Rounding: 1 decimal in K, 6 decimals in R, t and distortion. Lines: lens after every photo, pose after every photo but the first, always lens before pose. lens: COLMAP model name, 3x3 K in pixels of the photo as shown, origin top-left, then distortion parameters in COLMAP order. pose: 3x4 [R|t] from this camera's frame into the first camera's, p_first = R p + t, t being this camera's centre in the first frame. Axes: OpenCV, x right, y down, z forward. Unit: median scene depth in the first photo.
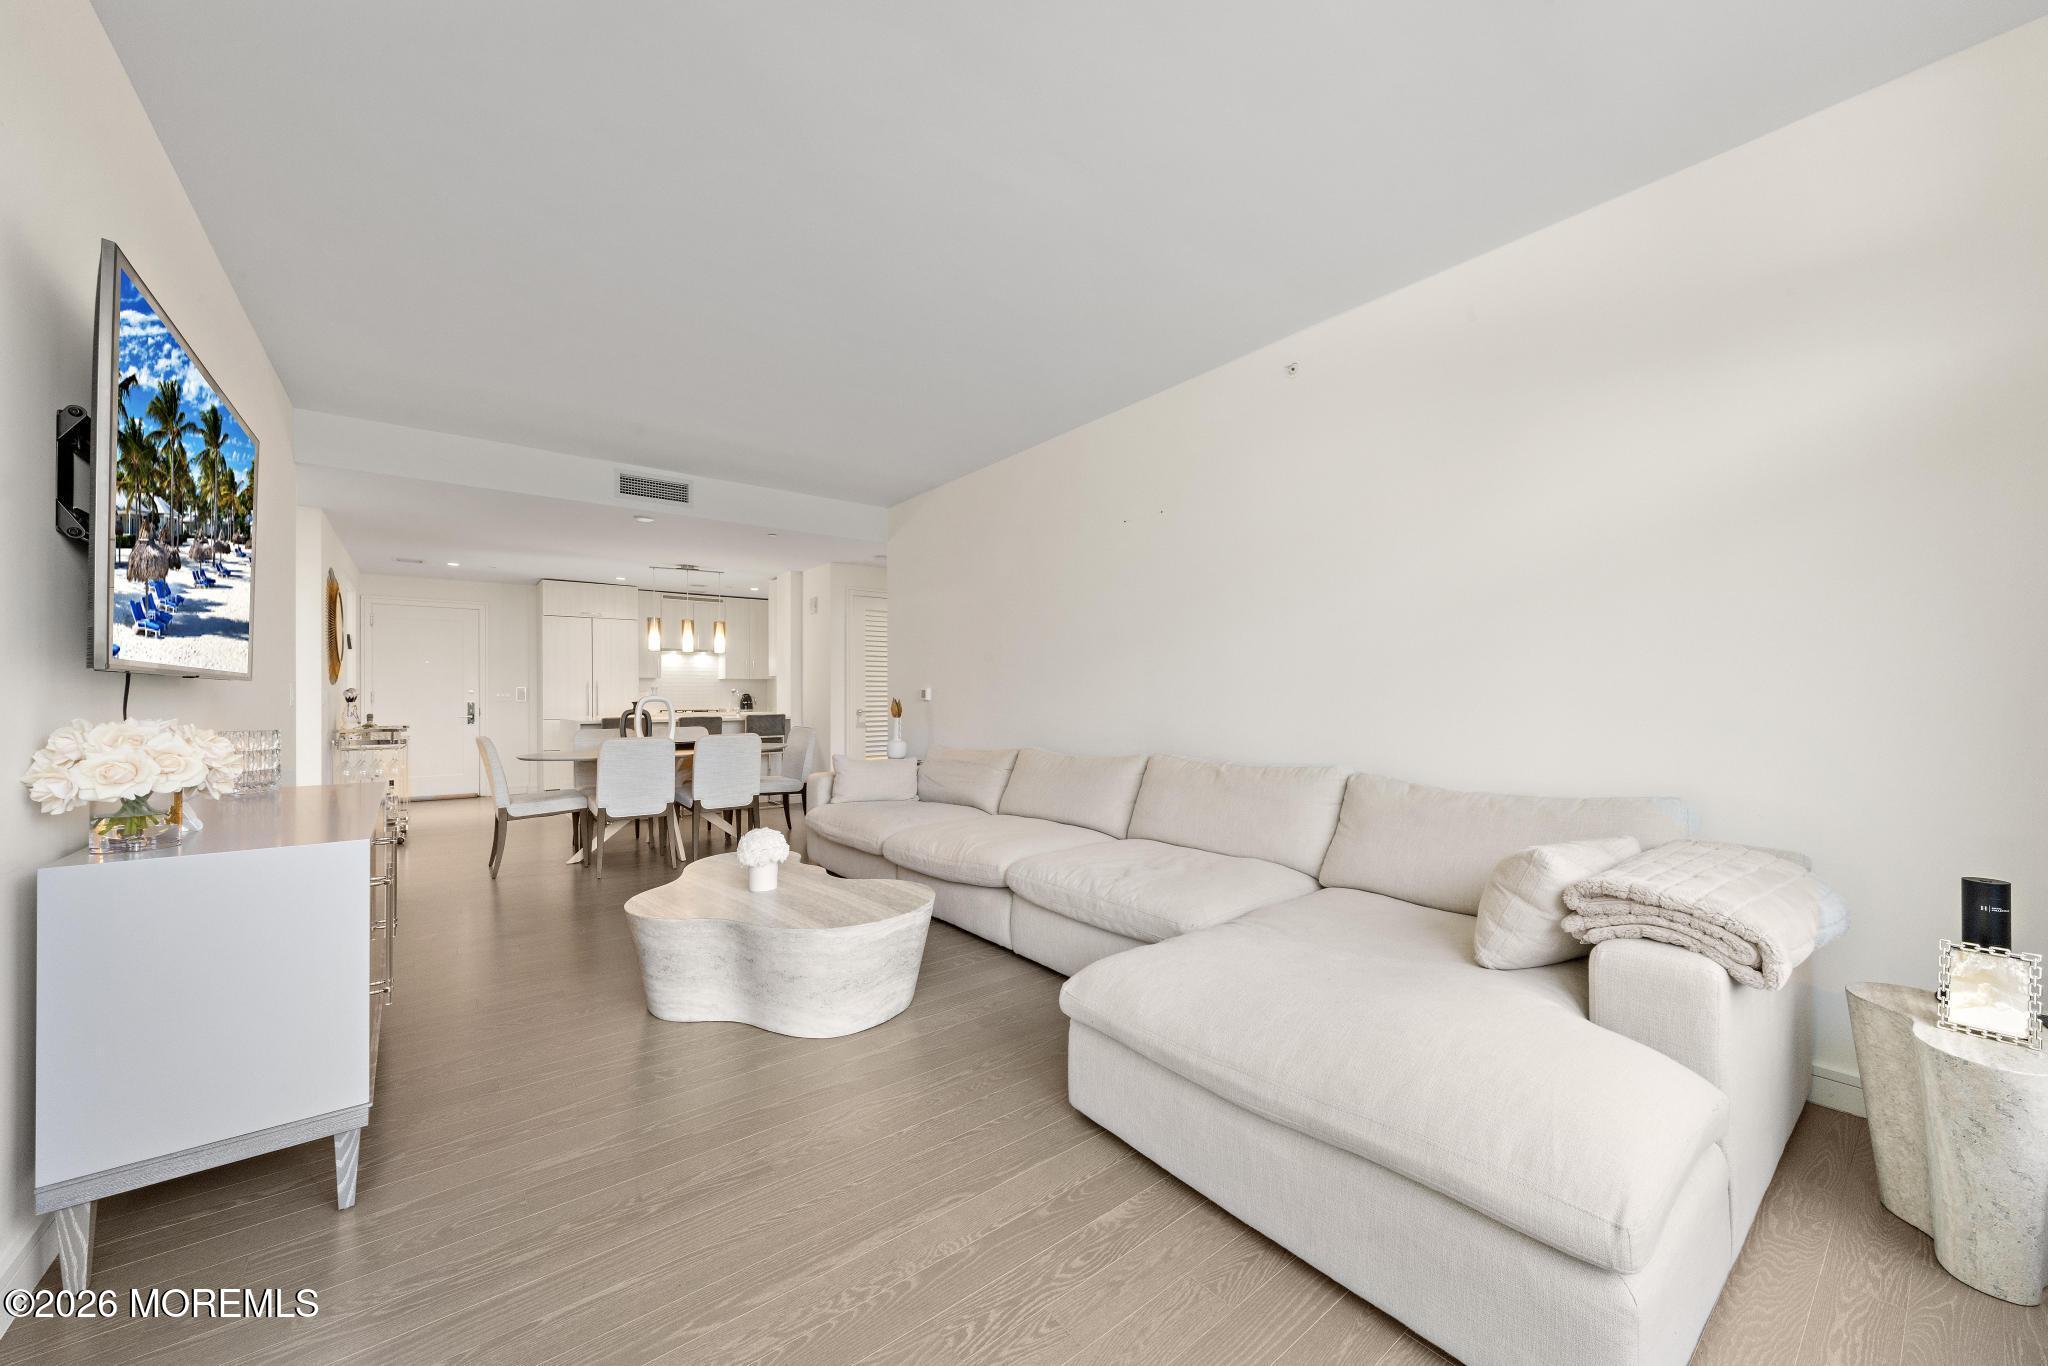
lens RADIAL K [[769.2, 0, 1026.5], [0, 769.2, 686.9], [0, 0, 1]] dist [0.002692, 0.000066]
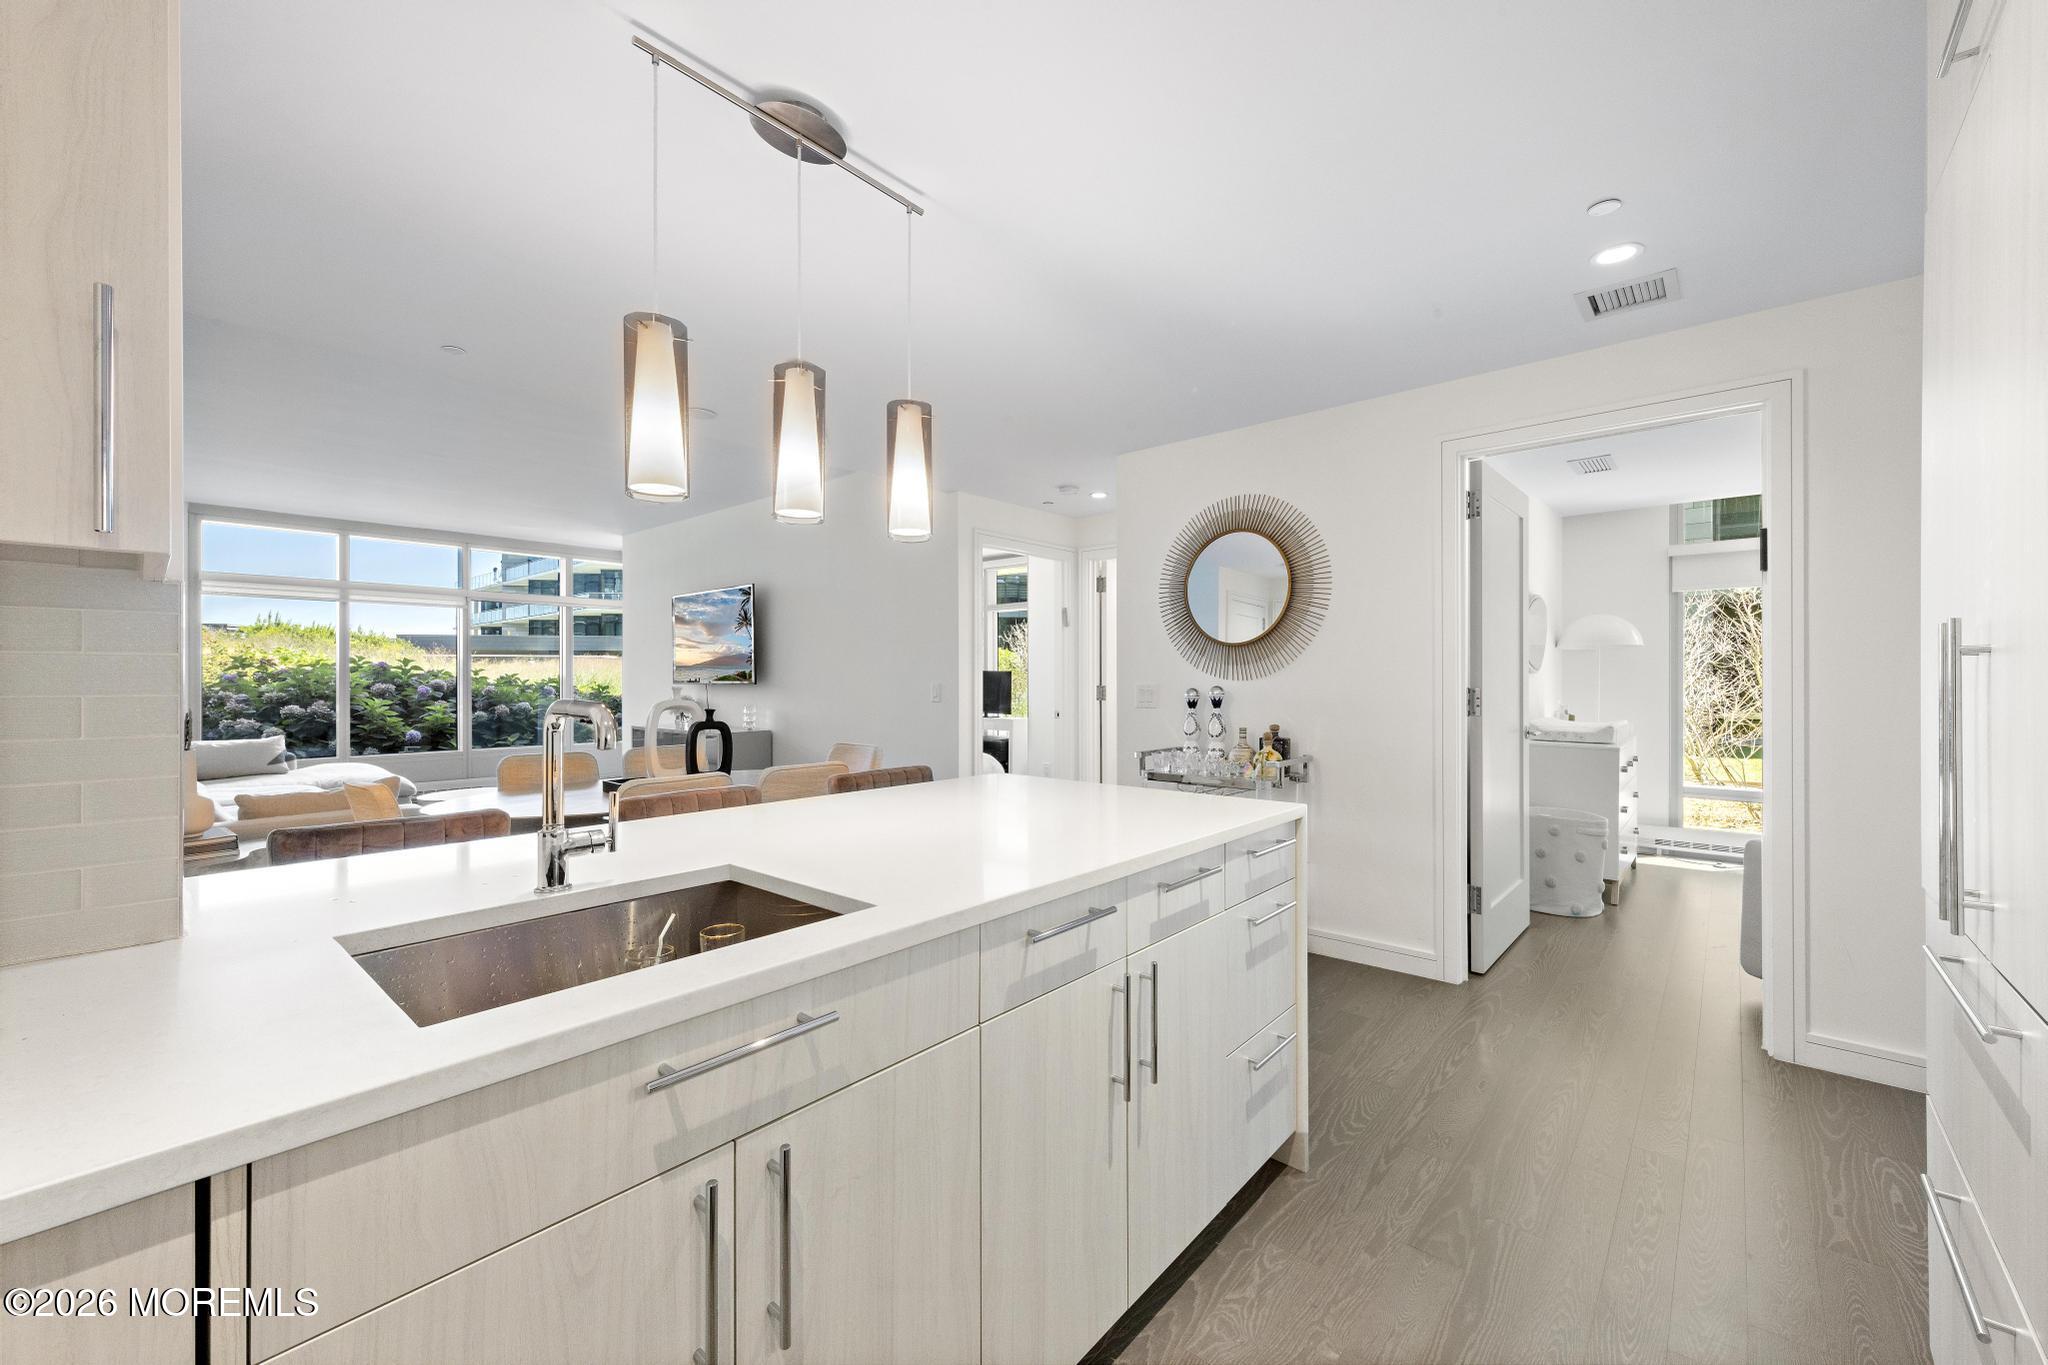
lens RADIAL K [[801.9, 0, 1029.8], [0, 801.9, 675.7], [0, 0, 1]] dist [0.010054, 0.000336]
pose [[-0.983477, 0.007073, -0.180896, -0.856048], [0.007825, 0.999963, -0.003443, -0.007314], [0.180865, -0.004802, -0.983496, 2.263641]]
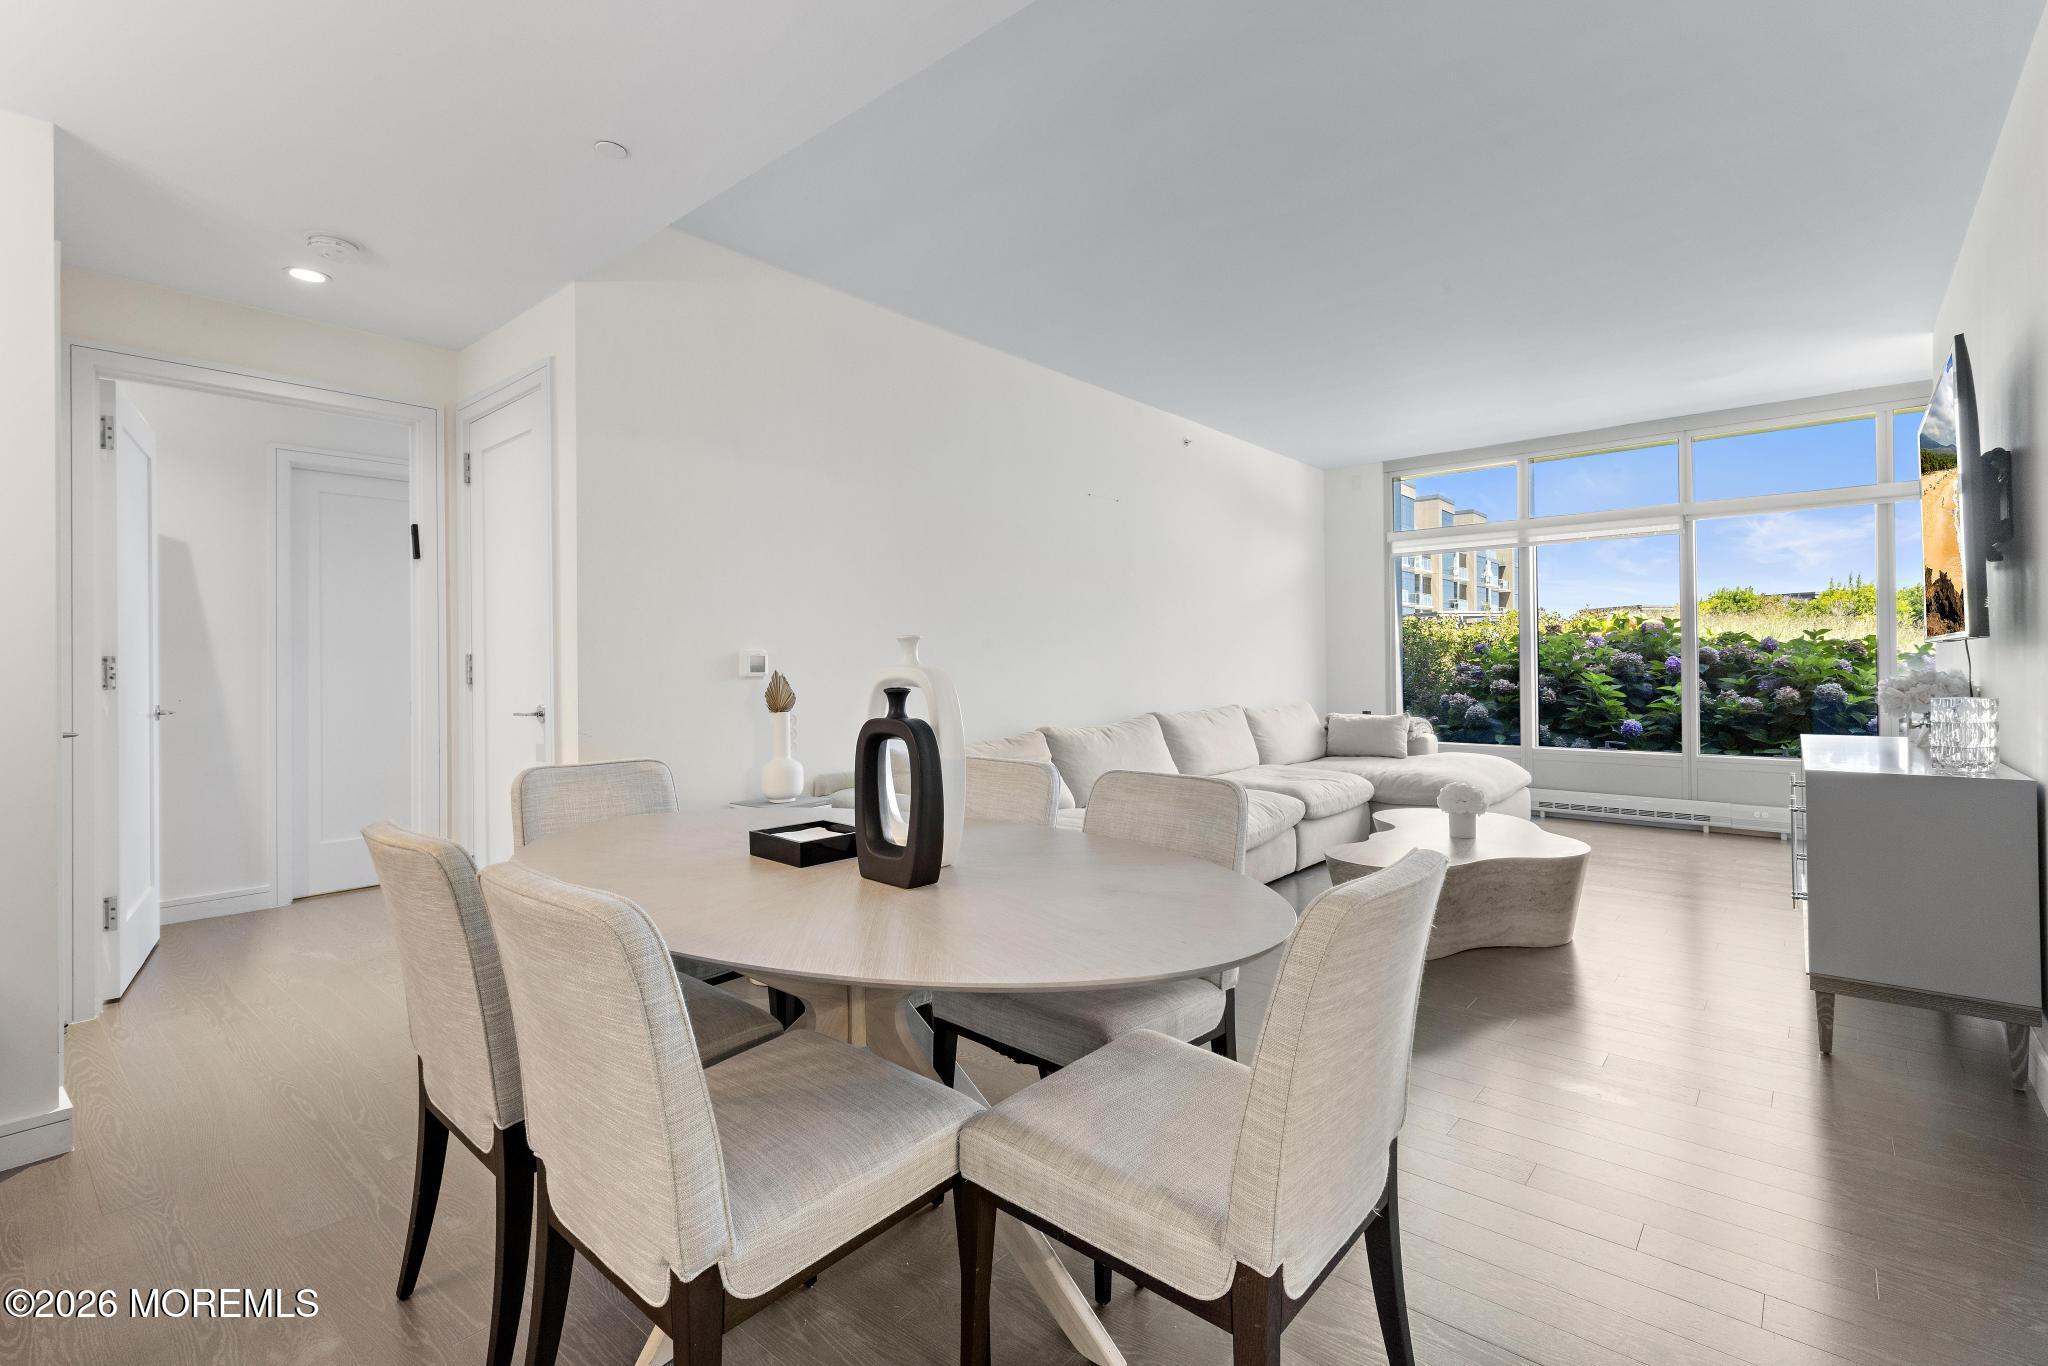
lens RADIAL K [[920.4, 0, 1032.7], [0, 920.4, 658.5], [0, 0, 1]] dist [0.009391, 0.000583]
pose [[-0.201461, 0.012141, 0.979421, -1.081751], [0.006303, 0.999919, -0.011099, 0.015592], [-0.979476, 0.003937, -0.201521, 1.344086]]
